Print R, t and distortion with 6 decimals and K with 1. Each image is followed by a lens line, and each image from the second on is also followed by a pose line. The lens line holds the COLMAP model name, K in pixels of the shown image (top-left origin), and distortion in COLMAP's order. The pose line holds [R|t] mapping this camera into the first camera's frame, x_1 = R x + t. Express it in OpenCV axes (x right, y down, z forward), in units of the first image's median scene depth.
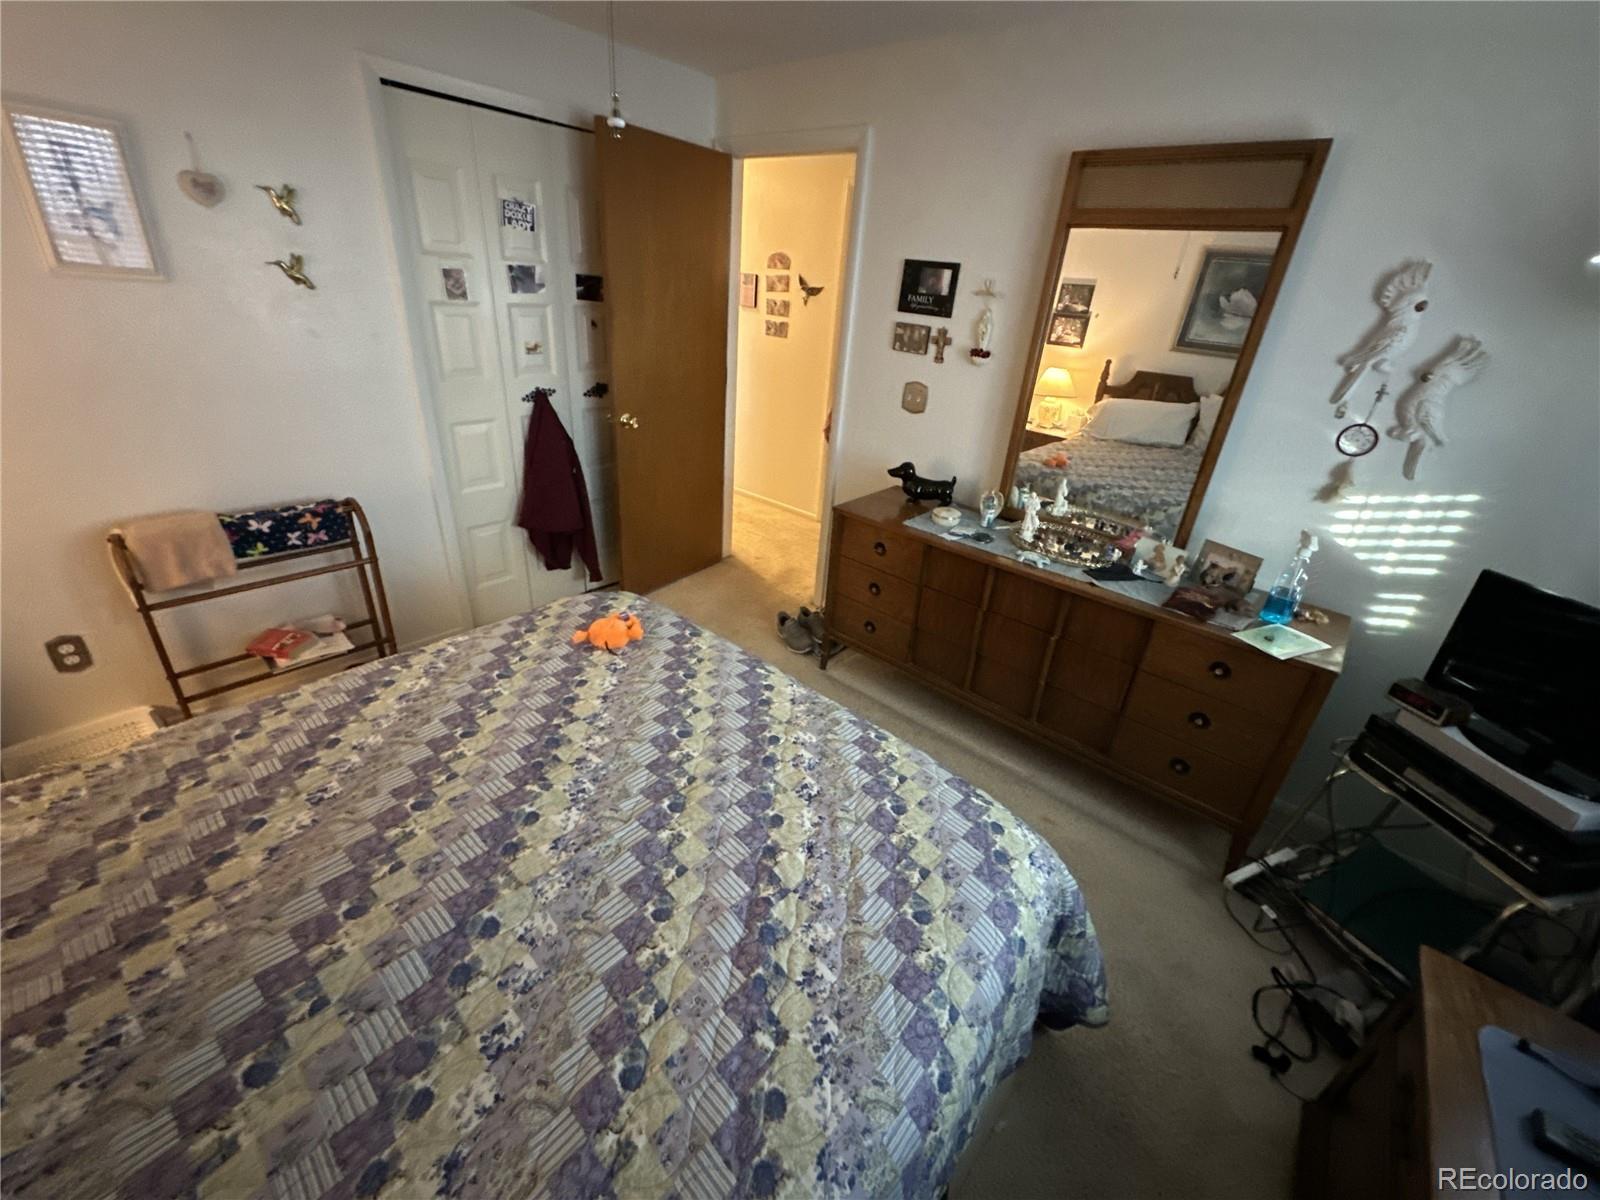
lens RADIAL K [[640.8, 0, 798.8], [0, 640.8, 597.7], [0, 0, 1]] dist [-0.001983, 0.000170]
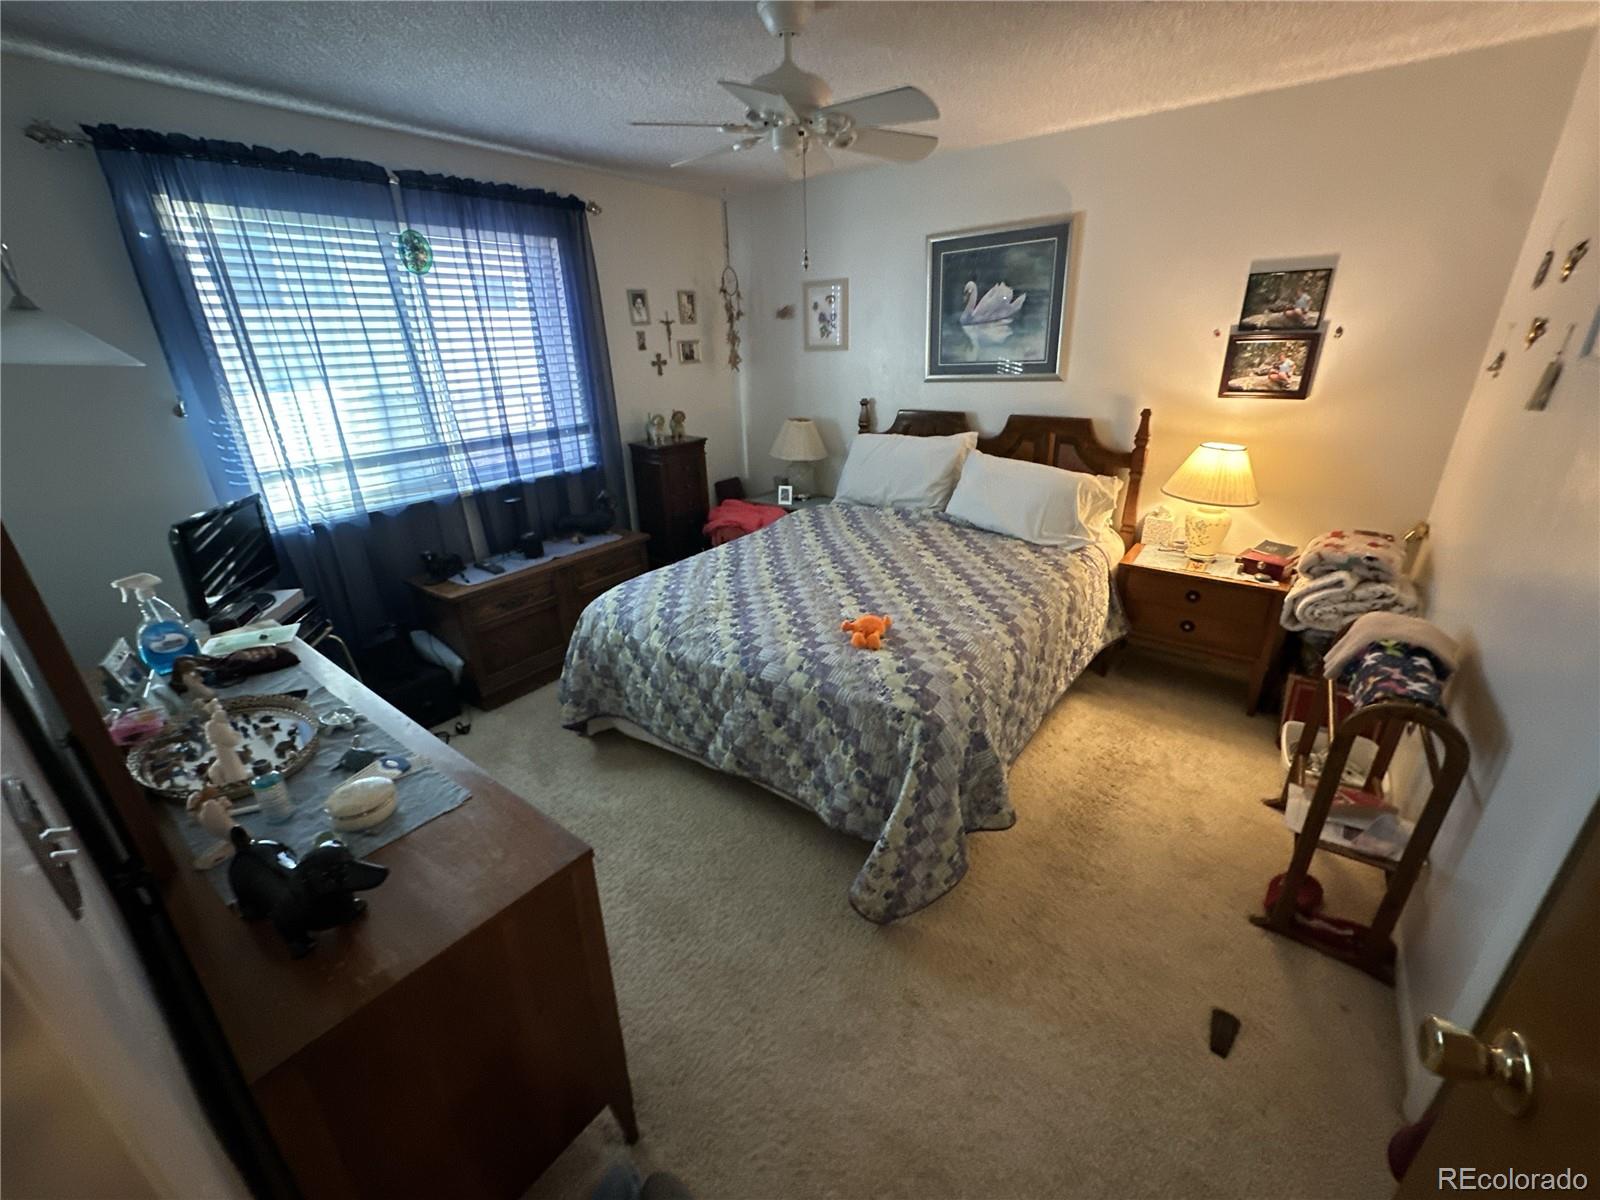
lens RADIAL K [[640.8, 0, 792.6], [0, 640.8, 595.3], [0, 0, 1]] dist [-0.001983, 0.000170]
pose [[-0.997155, -0.018194, -0.073150, -0.078175], [-0.066591, 0.667360, 0.741752, -1.022116], [0.035322, 0.744513, -0.666673, 2.069406]]
